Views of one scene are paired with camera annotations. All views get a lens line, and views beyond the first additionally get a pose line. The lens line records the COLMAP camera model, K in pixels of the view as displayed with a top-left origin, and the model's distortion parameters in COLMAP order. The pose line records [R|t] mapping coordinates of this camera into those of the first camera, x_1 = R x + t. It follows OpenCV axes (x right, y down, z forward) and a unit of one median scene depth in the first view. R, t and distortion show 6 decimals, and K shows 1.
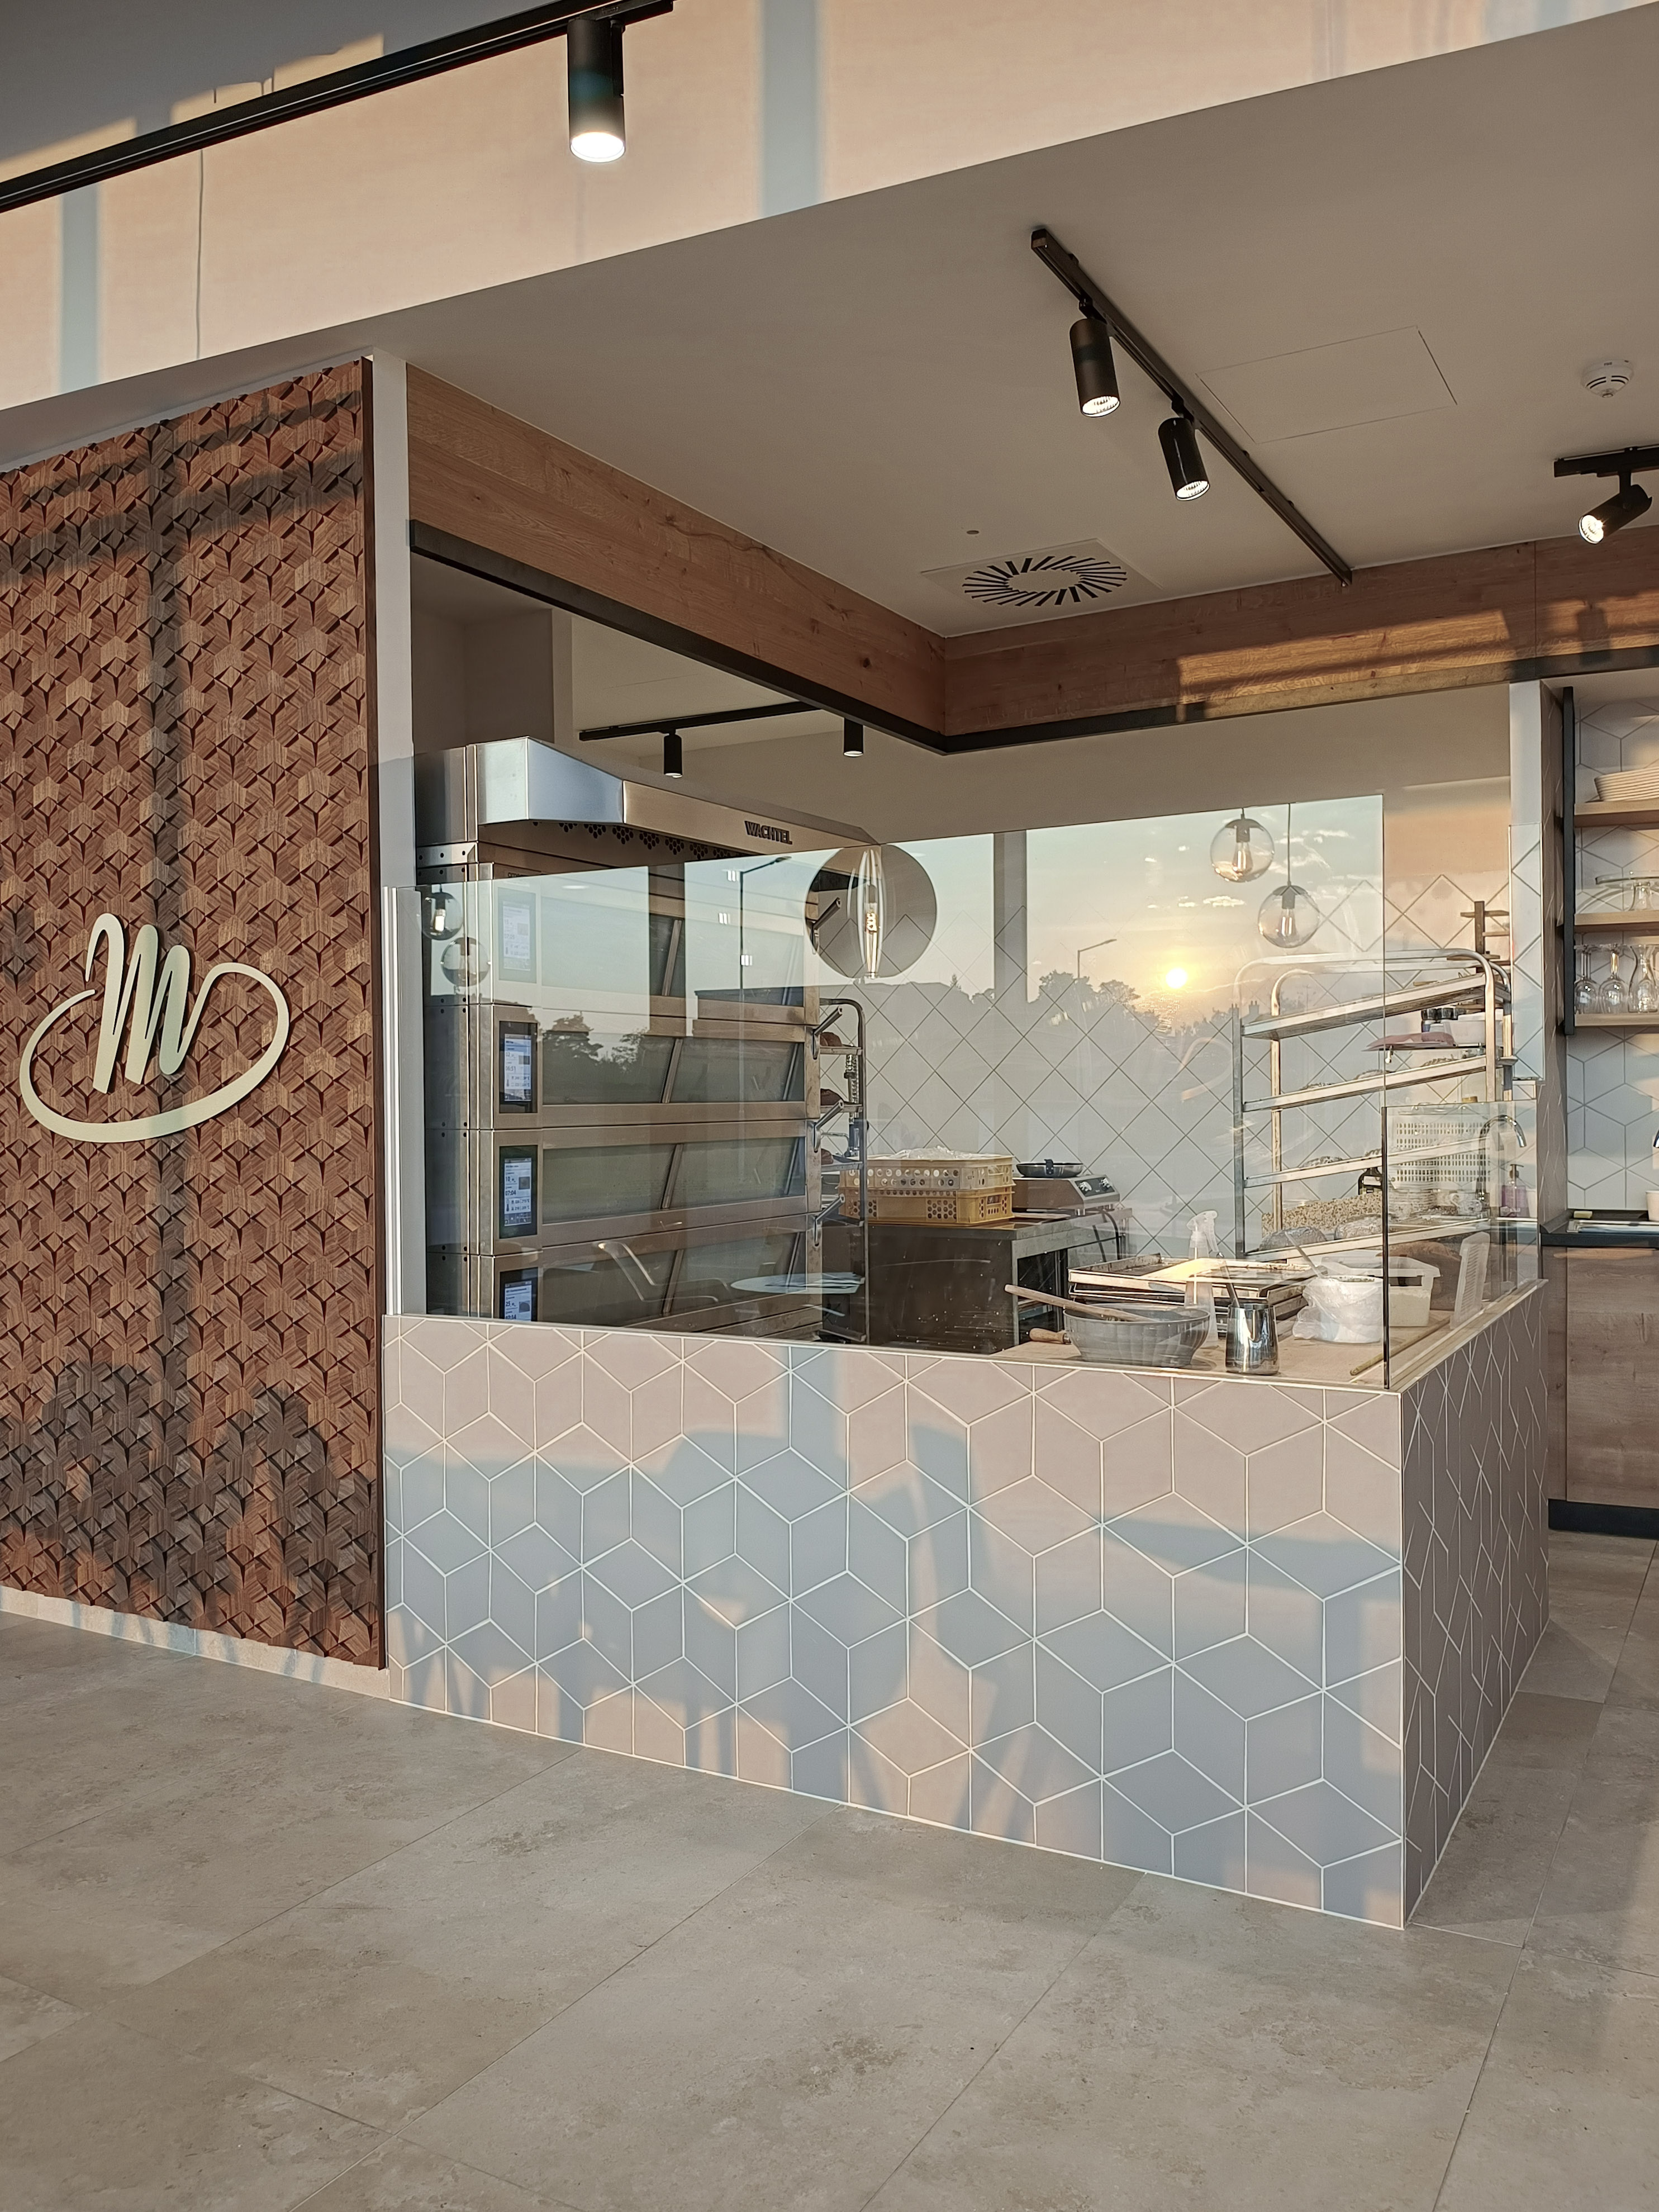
lens RADIAL K [[1635.8, 0, 758.8], [0, 1635.8, 1143.5], [0, 0, 1]] dist [0.051146, -0.095832]
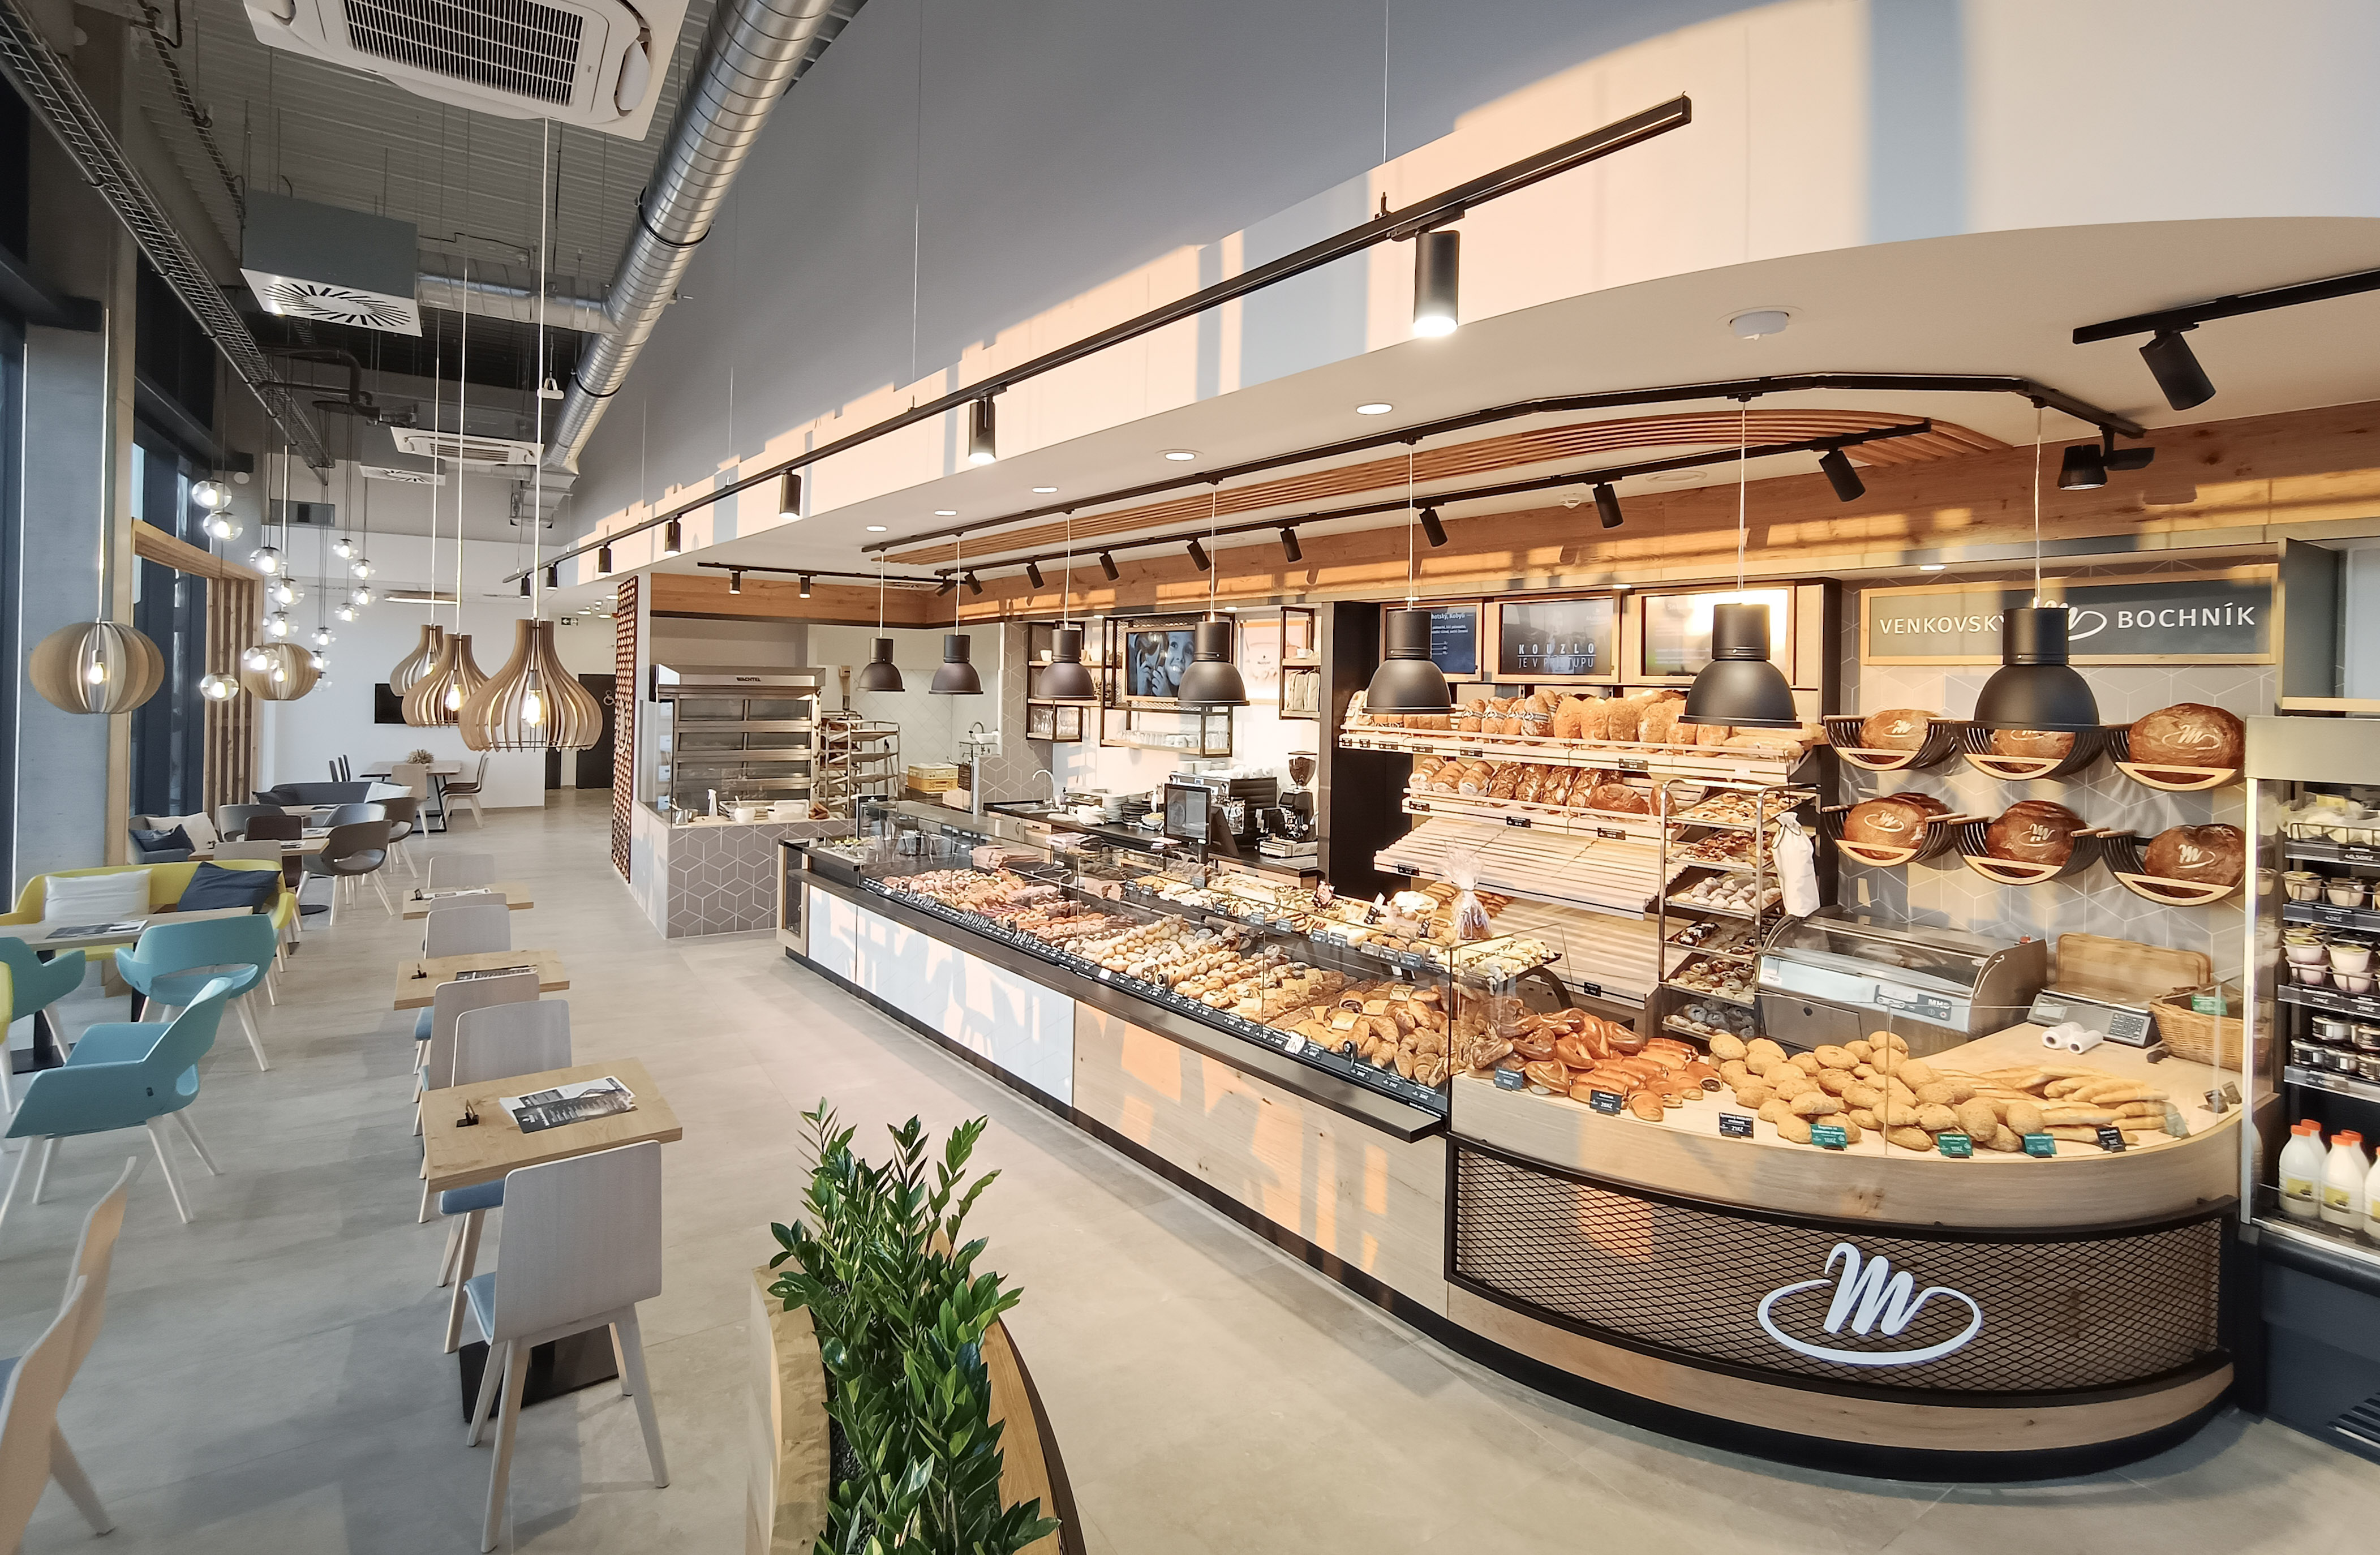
lens RADIAL K [[1096.2, 0, 1174.9], [0, 1096.2, 675.1], [0, 0, 1]] dist [0.000621, -0.002230]
pose [[0.892609, 0.025392, -0.450116, 2.087656], [-0.038902, 0.999027, -0.020787, -0.196220], [0.449150, 0.036065, 0.892728, -0.817980]]
